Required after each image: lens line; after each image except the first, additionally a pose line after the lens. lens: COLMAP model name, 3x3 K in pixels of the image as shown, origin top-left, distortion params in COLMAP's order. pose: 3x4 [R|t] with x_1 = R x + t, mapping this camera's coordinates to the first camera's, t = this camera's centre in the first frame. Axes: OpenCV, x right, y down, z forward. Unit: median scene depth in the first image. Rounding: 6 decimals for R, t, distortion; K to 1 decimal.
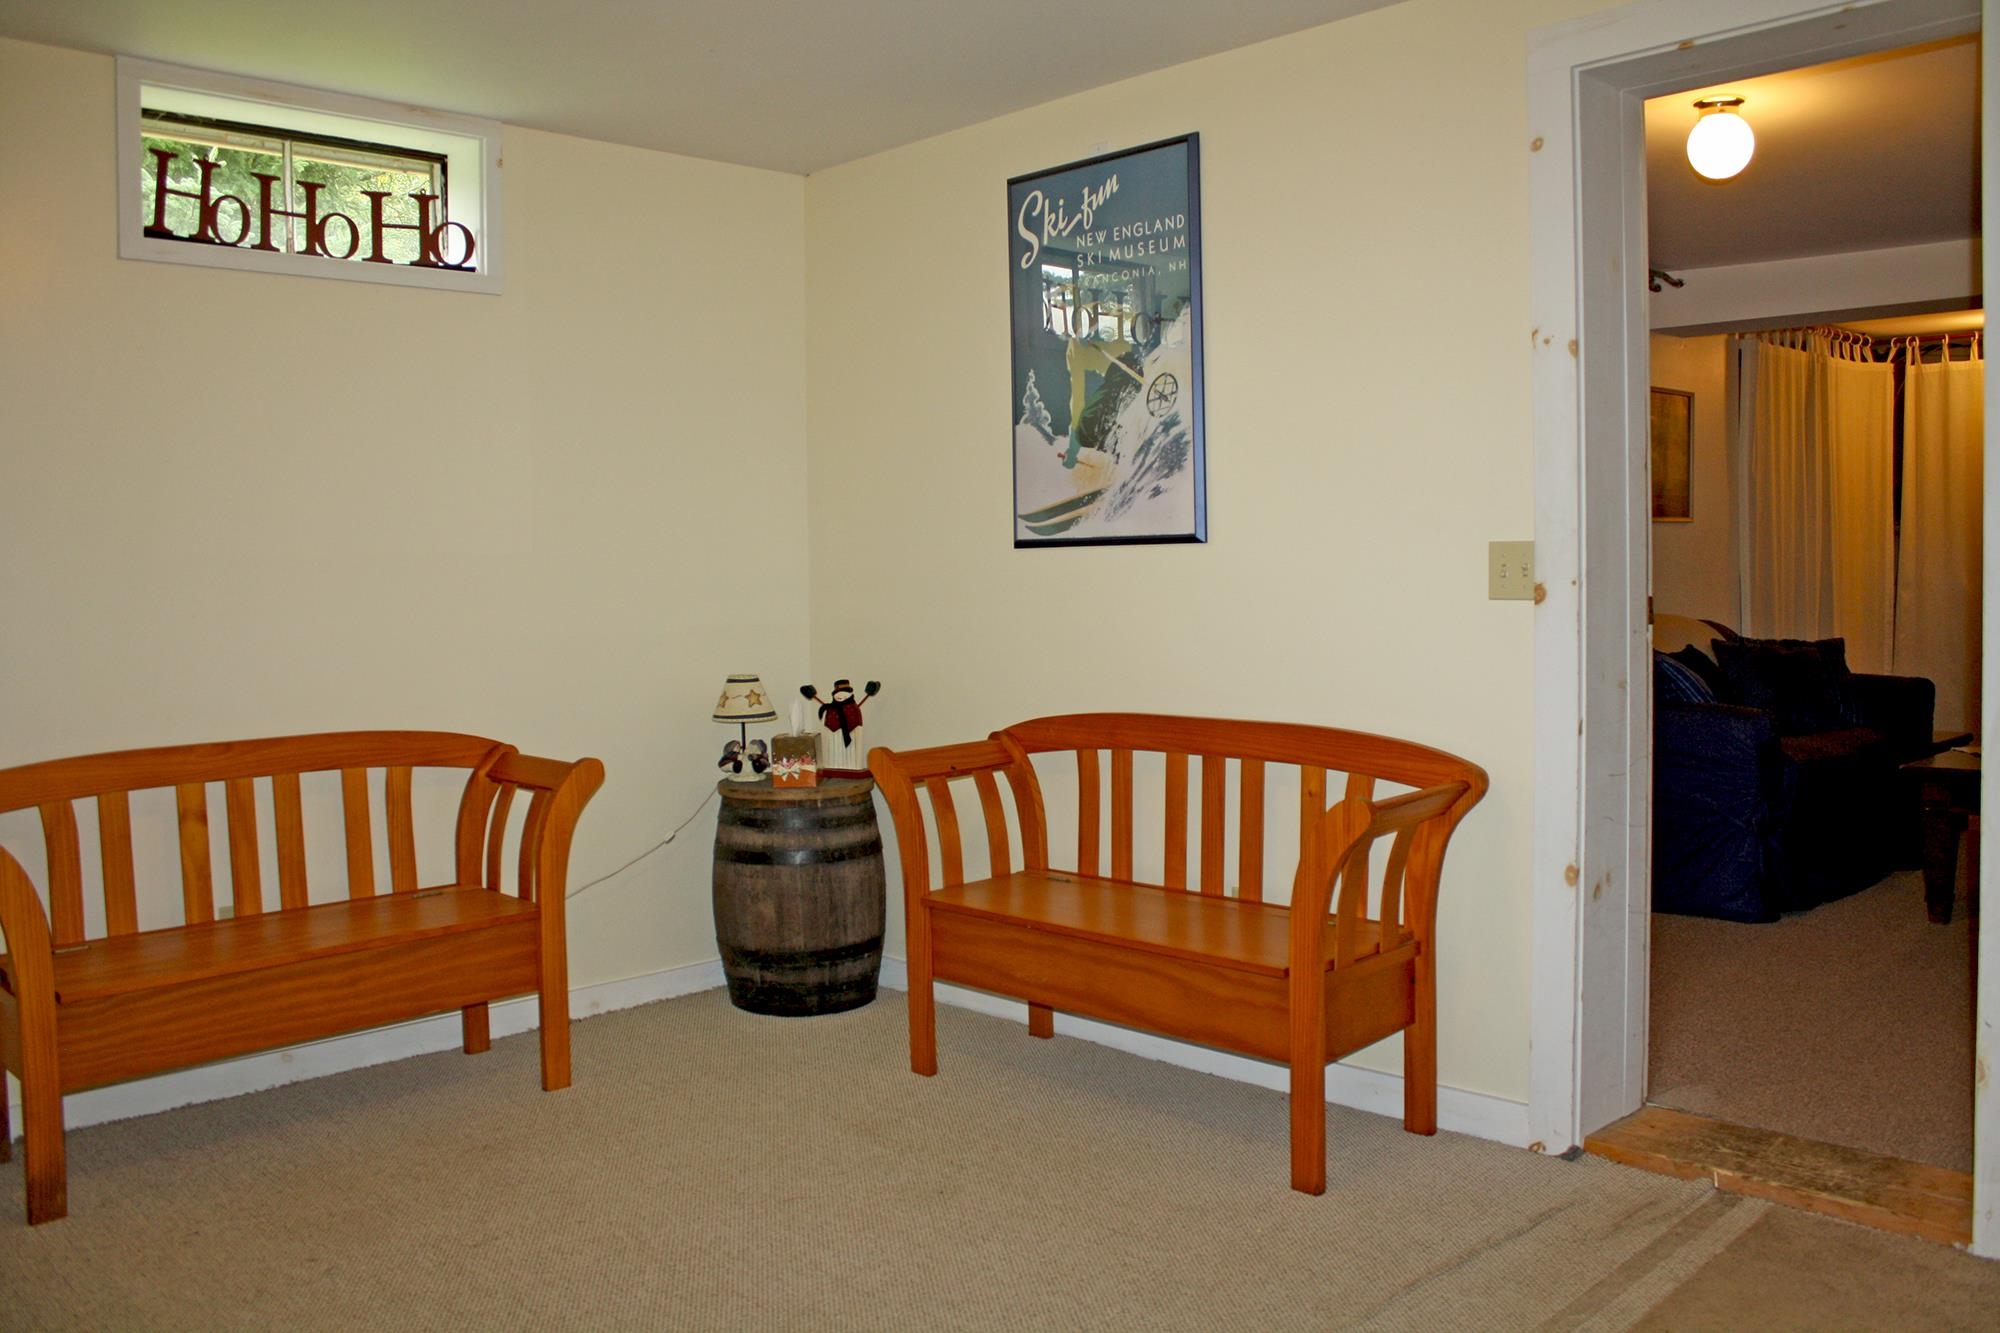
lens RADIAL K [[1672.6, 0, 1000.0], [0, 1672.6, 666.5], [0, 0, 1]] dist [-0.186026, 0.132517]
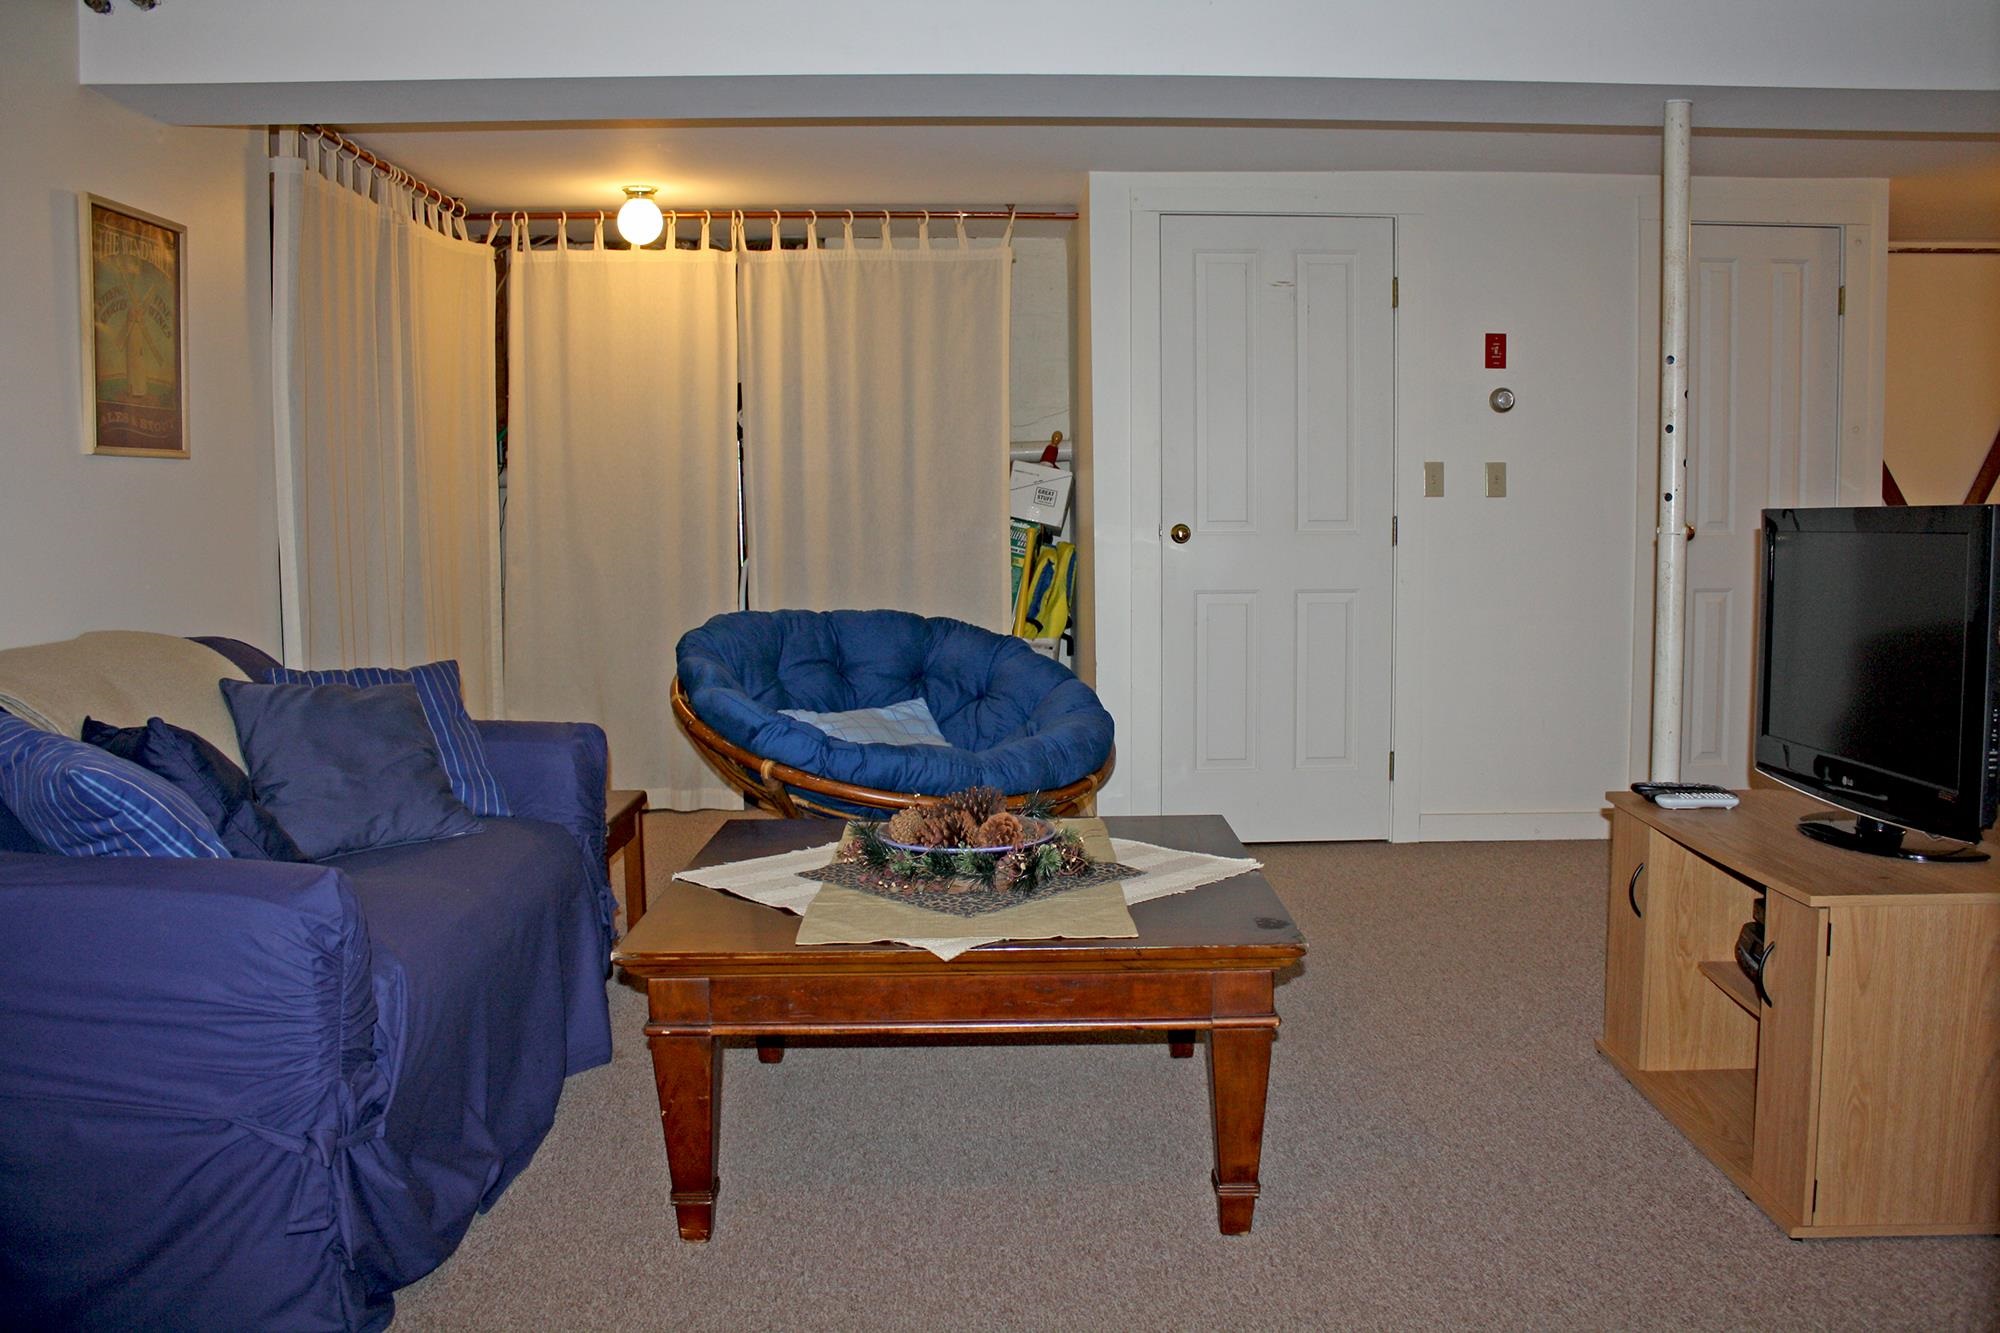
lens RADIAL K [[1672.6, 0, 1000.0], [0, 1672.6, 666.5], [0, 0, 1]] dist [-0.186026, 0.132517]
pose [[0.674179, -0.058636, 0.736237, 0.169745], [0.040663, 0.998278, 0.042270, -0.025011], [-0.737448, 0.001440, 0.675403, 0.347838]]
